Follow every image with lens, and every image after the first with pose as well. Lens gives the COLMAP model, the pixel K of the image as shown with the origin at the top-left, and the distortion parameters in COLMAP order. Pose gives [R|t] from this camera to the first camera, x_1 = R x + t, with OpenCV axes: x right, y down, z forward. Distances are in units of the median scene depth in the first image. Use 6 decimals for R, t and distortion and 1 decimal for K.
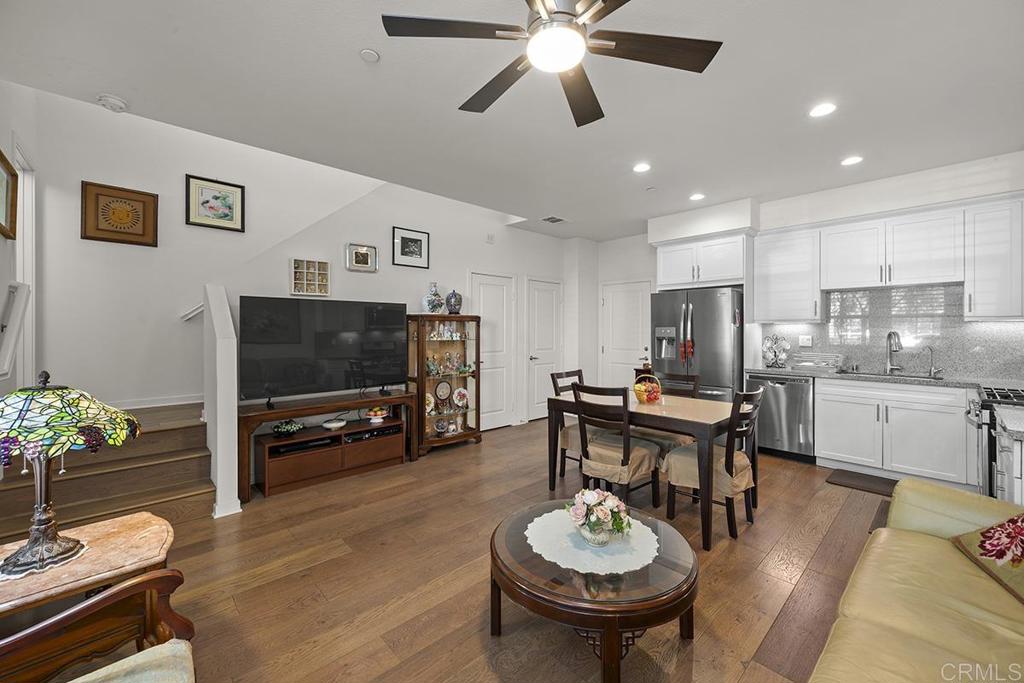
lens RADIAL K [[402.0, 0, 512.0], [0, 402.0, 341.5], [0, 0, 1]] dist [0.000301, 0.000038]
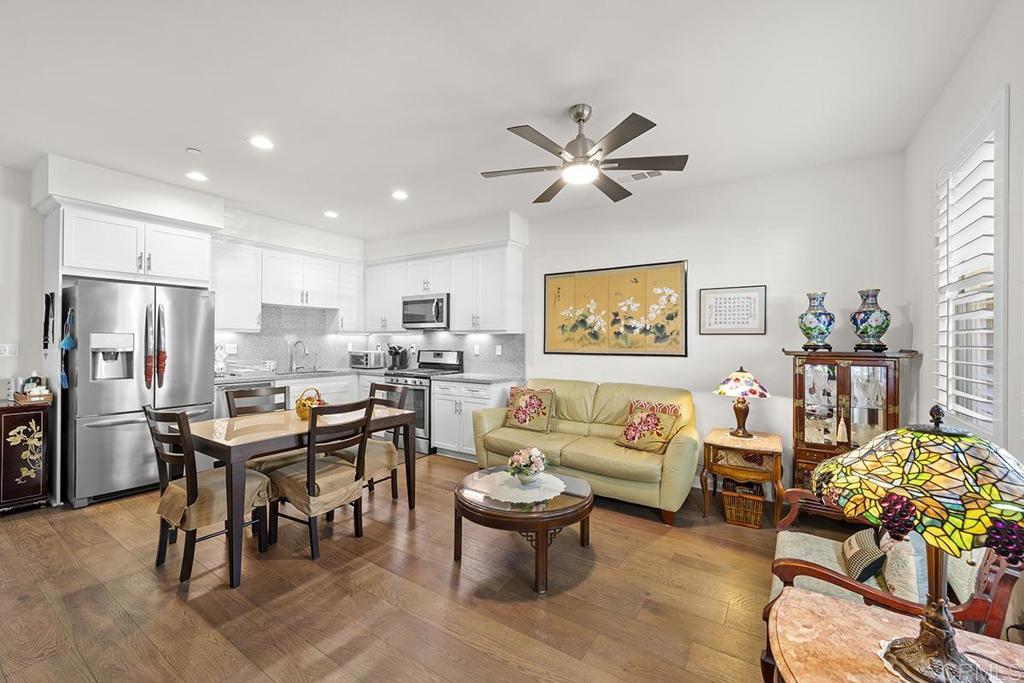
lens RADIAL K [[417.1, 0, 512.0], [0, 417.1, 341.5], [0, 0, 1]] dist [0.000076, -0.000005]
pose [[-0.227164, -0.004023, 0.973848, -0.683267], [0.020724, 0.999745, 0.008964, -0.021868], [-0.973636, 0.022219, -0.227022, 0.749788]]
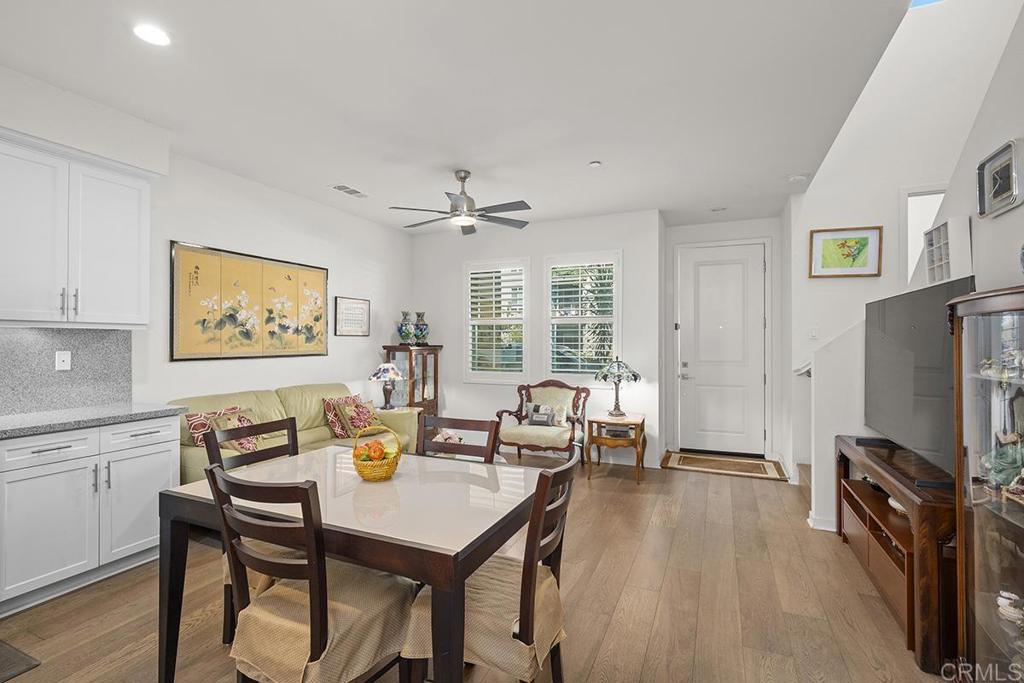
lens RADIAL K [[470.4, 0, 512.0], [0, 470.4, 341.5], [0, 0, 1]] dist [-0.000095, 0.000031]
pose [[-0.919442, 0.002864, -0.393214, 0.389912], [-0.006420, 0.999731, 0.022294, -0.038061], [0.393172, 0.023023, -0.919177, 1.584628]]
